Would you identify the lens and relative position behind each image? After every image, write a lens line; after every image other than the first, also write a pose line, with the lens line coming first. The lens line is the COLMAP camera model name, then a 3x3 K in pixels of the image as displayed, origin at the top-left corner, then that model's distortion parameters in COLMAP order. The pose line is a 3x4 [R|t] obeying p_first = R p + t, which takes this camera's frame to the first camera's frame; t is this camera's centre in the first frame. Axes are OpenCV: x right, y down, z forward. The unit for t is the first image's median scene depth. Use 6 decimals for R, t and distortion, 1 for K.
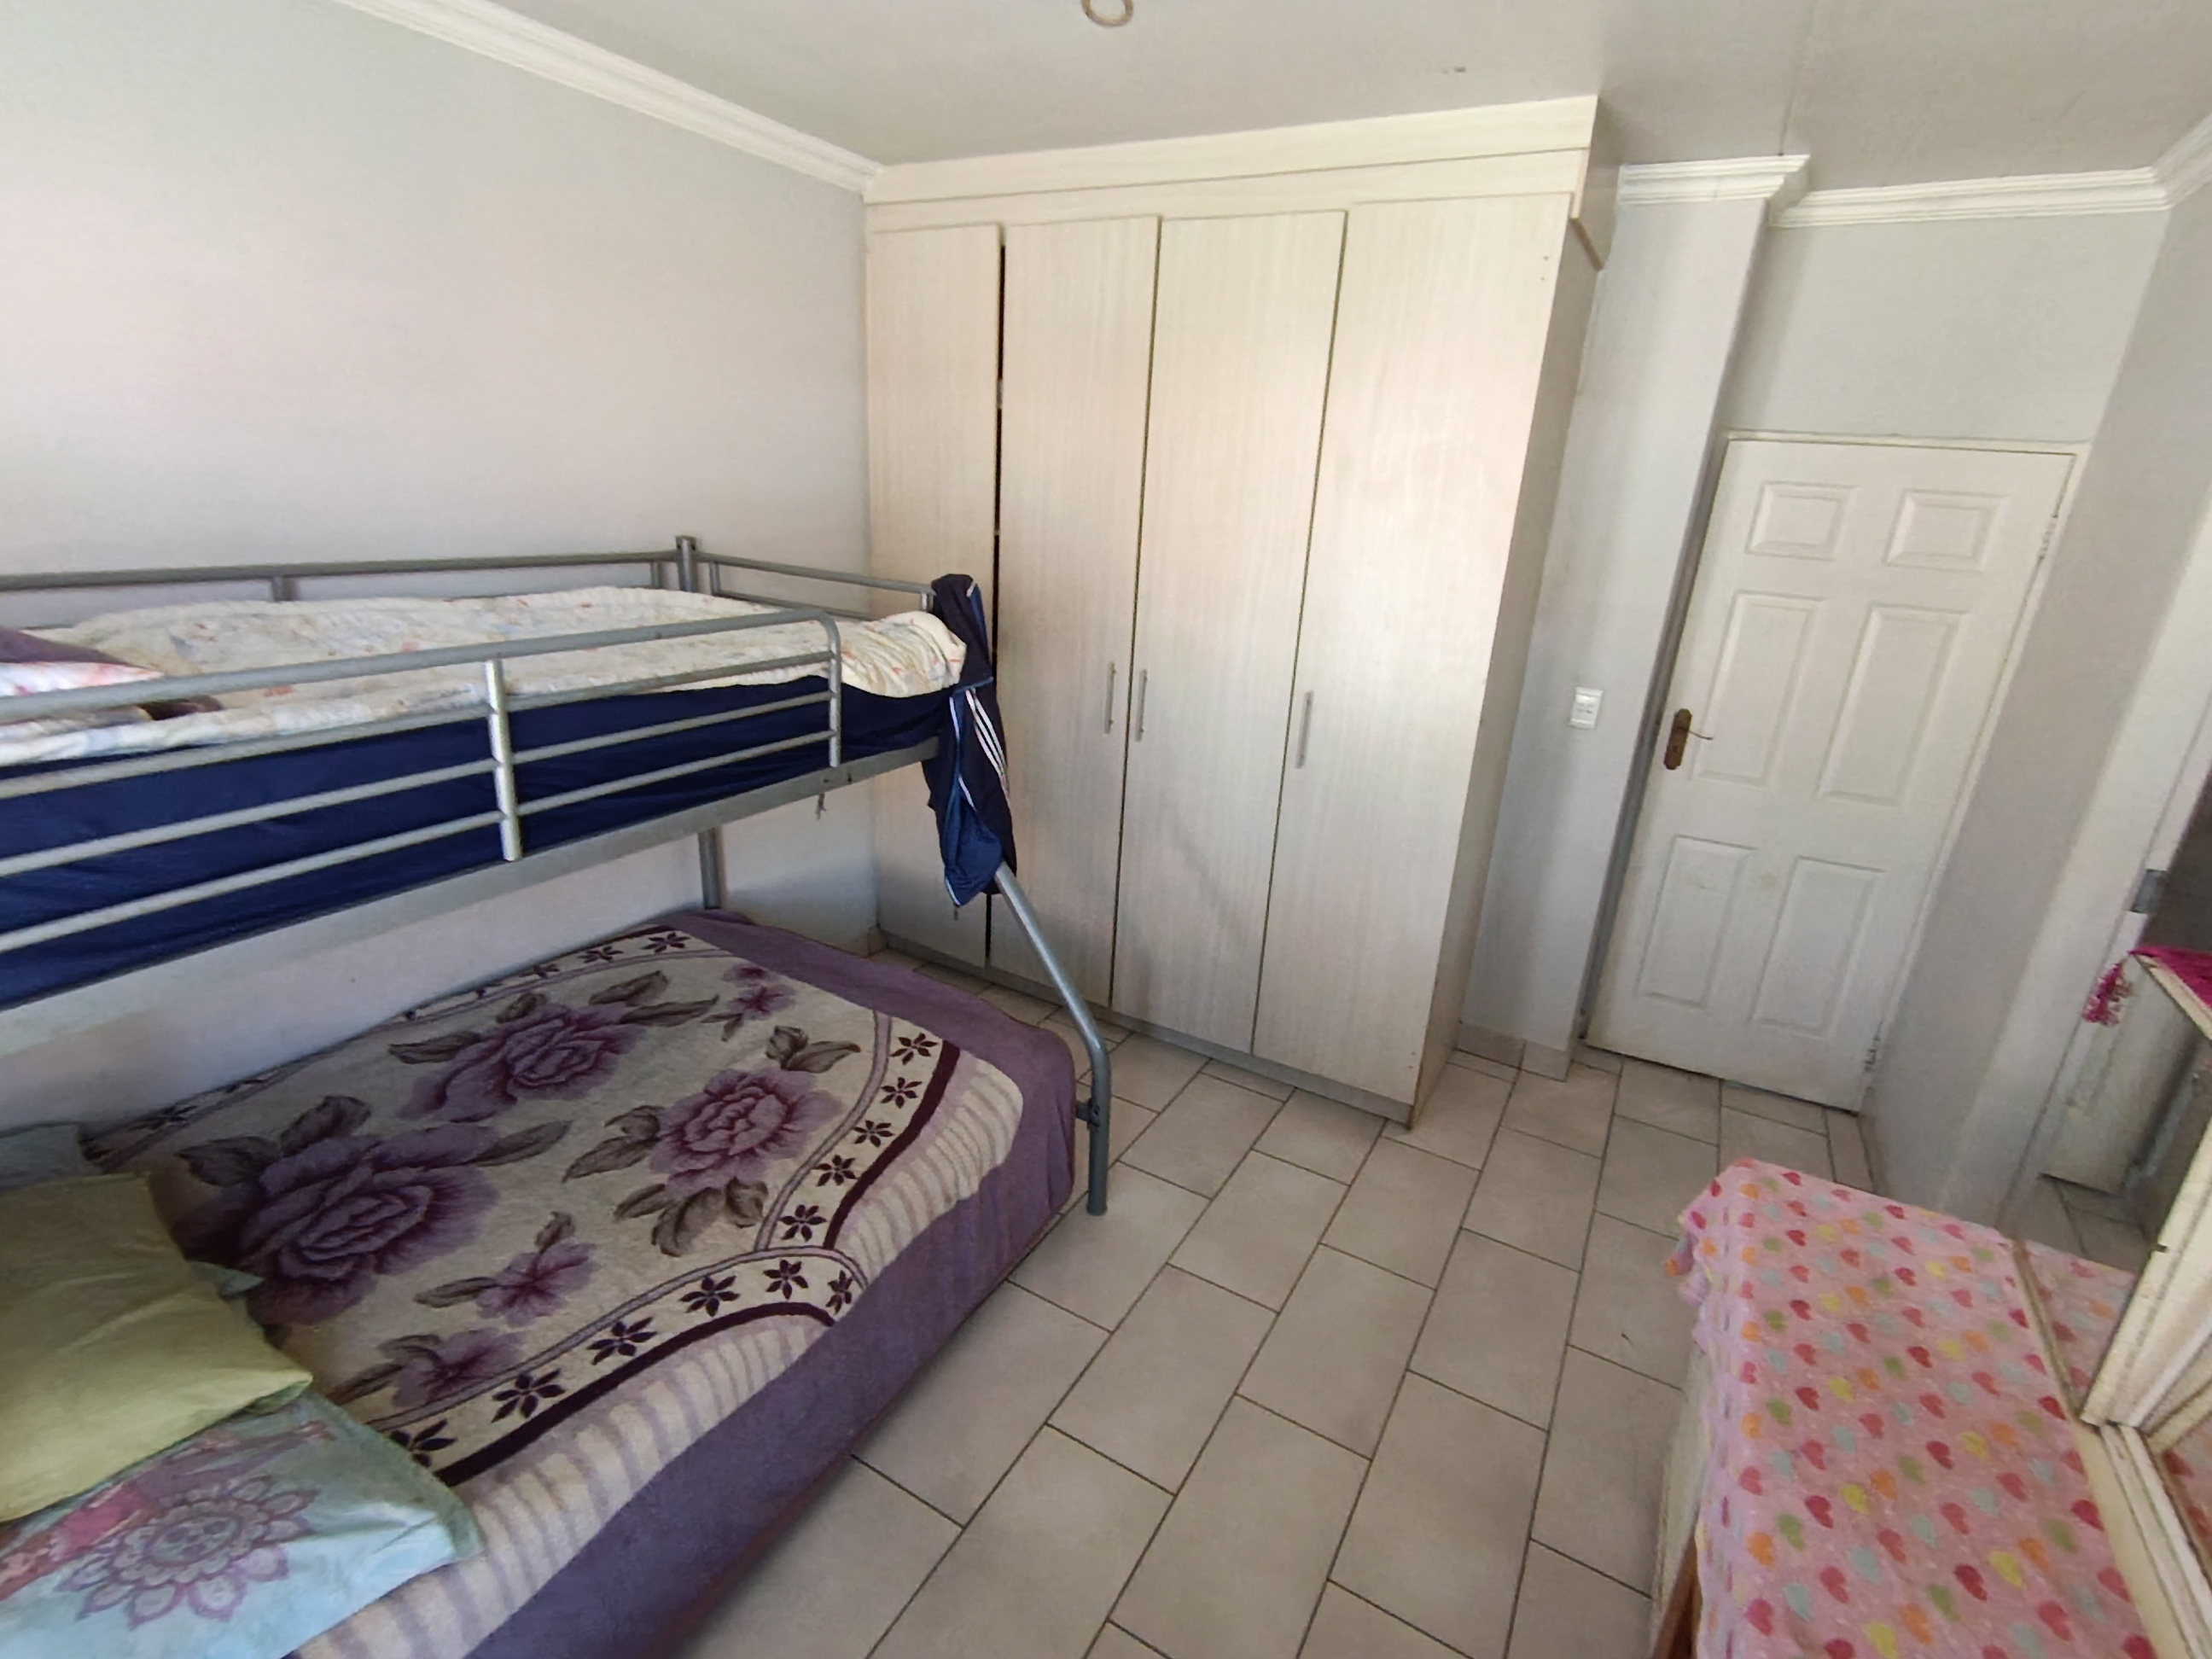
lens RADIAL K [[1040.5, 0, 1121.4], [0, 1040.5, 821.2], [0, 0, 1]] dist [0.001693, -0.000392]
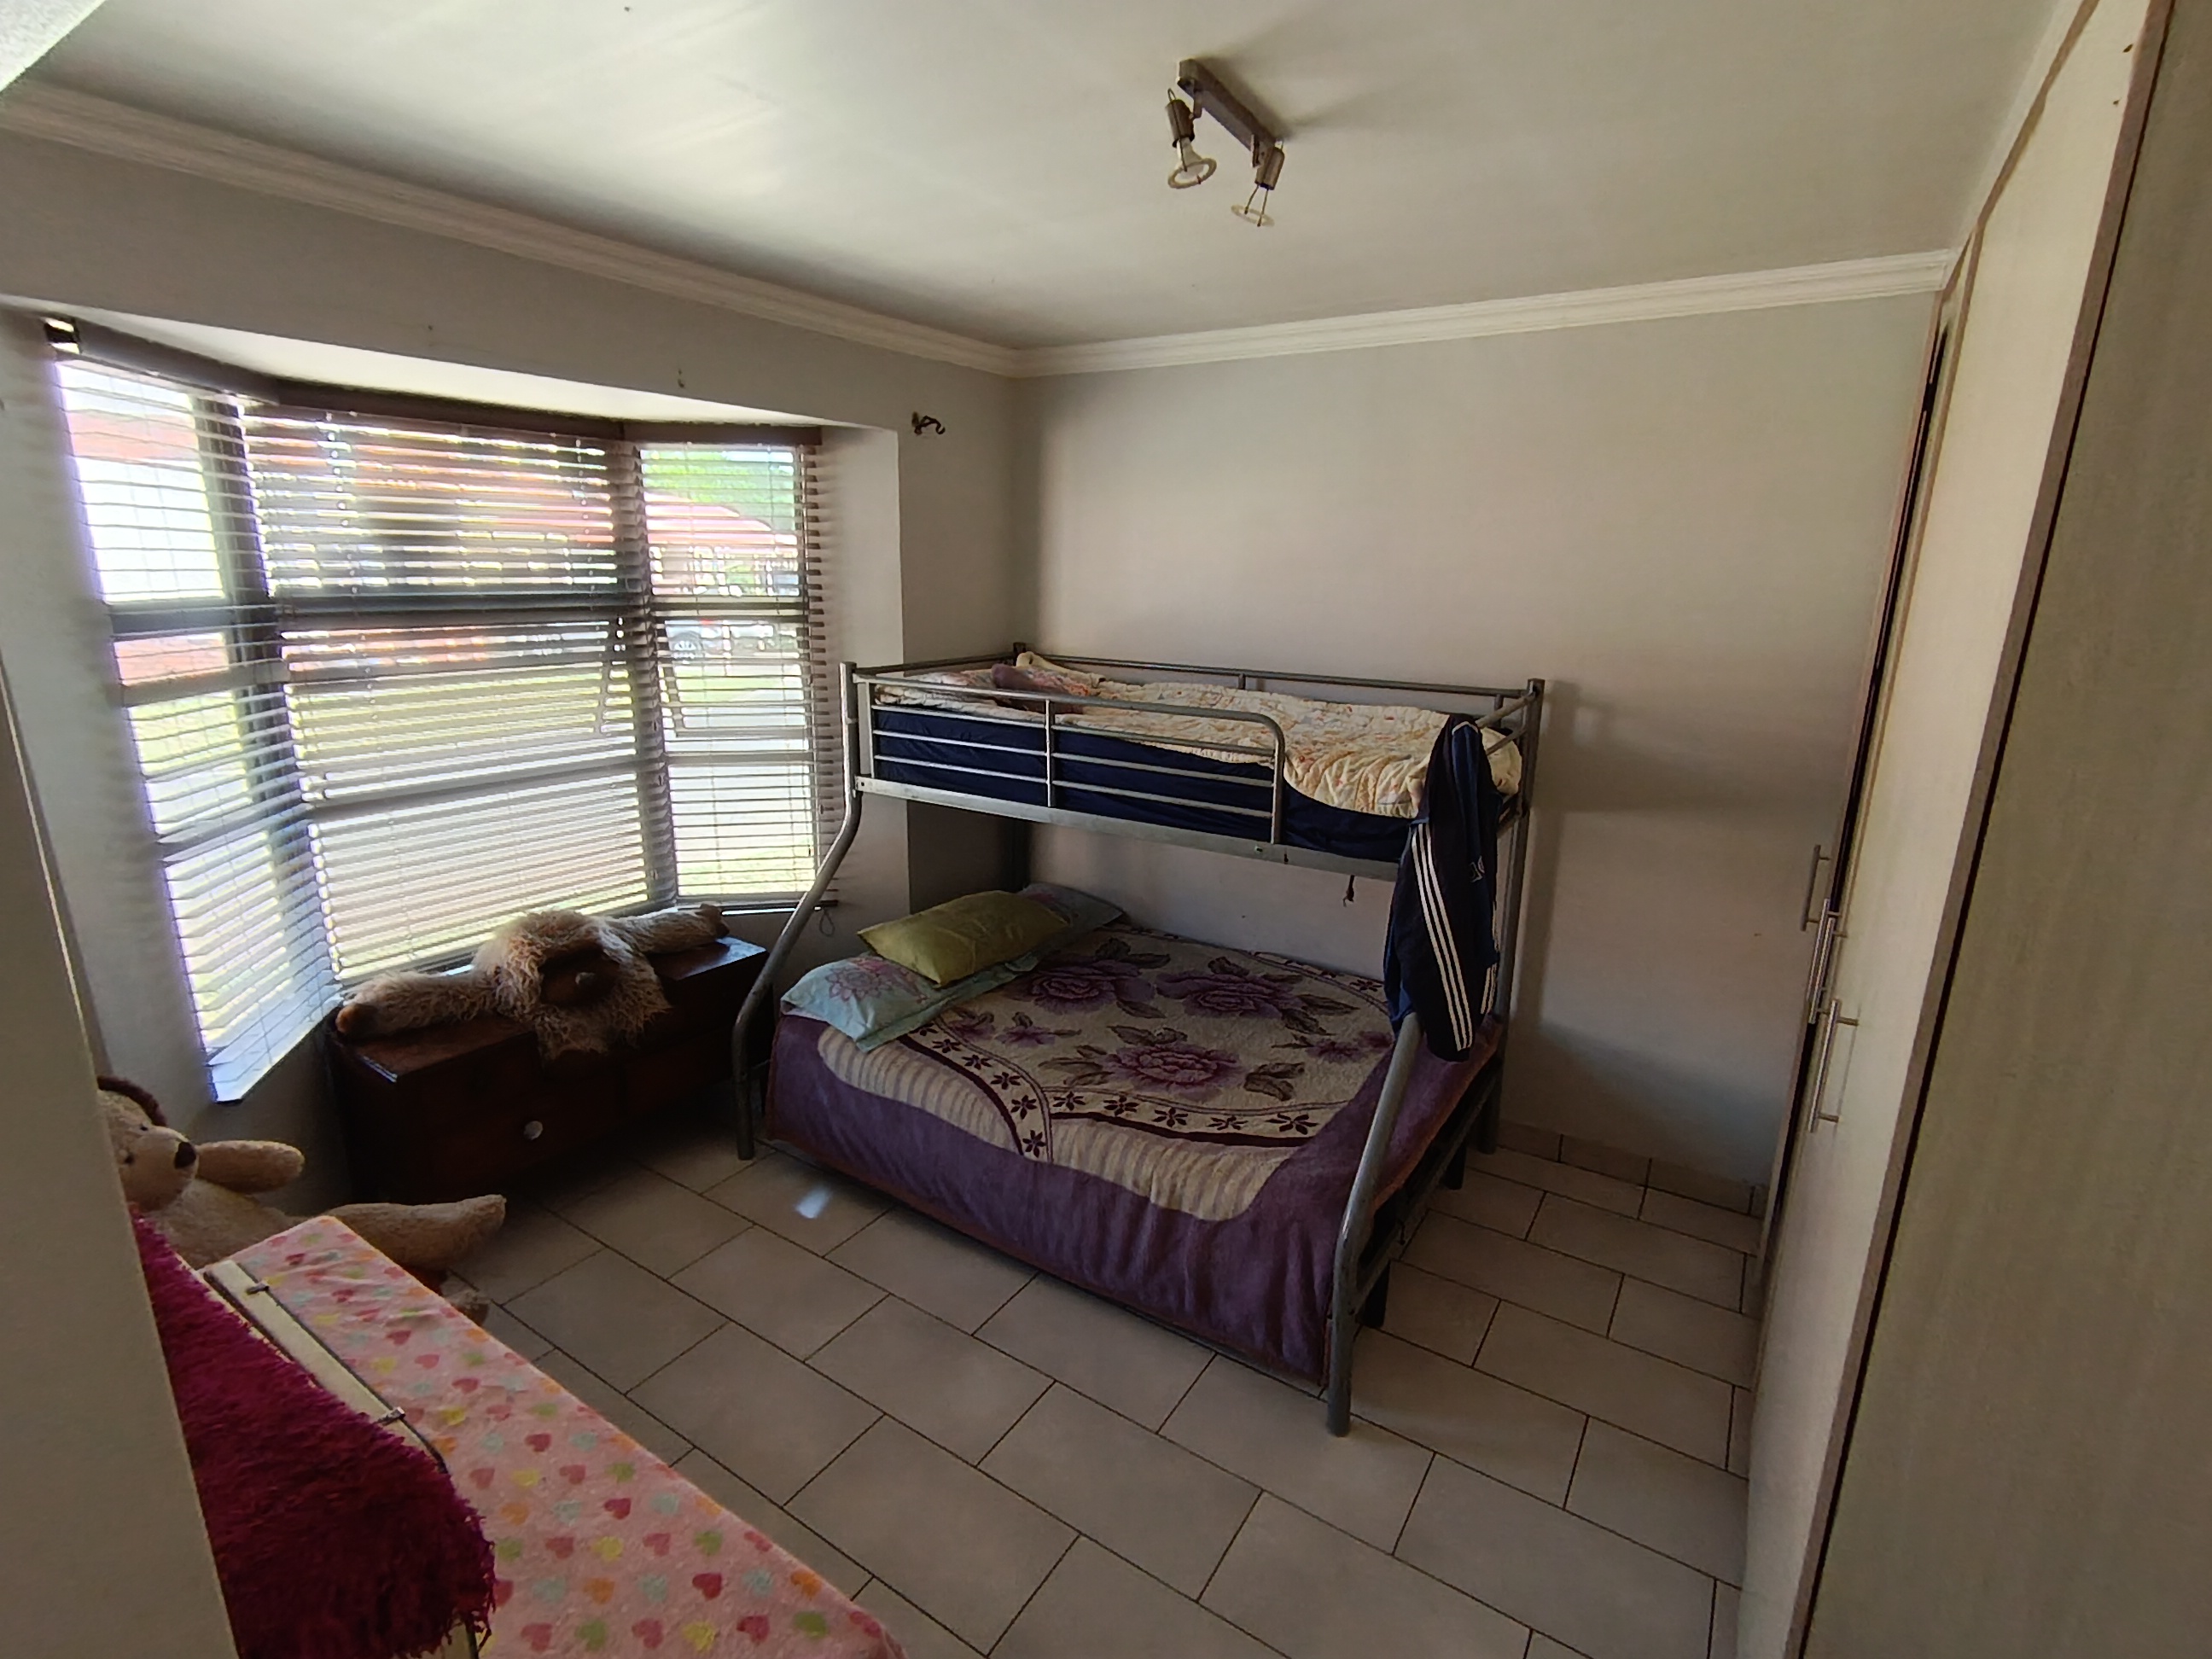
lens RADIAL K [[1040.5, 0, 1121.4], [0, 1040.5, 821.2], [0, 0, 1]] dist [0.001693, -0.000392]
pose [[-0.055880, 0.172321, -0.983455, 0.980763], [-0.337680, 0.923687, 0.181036, -0.249191], [0.939601, 0.342210, 0.006574, 0.850551]]
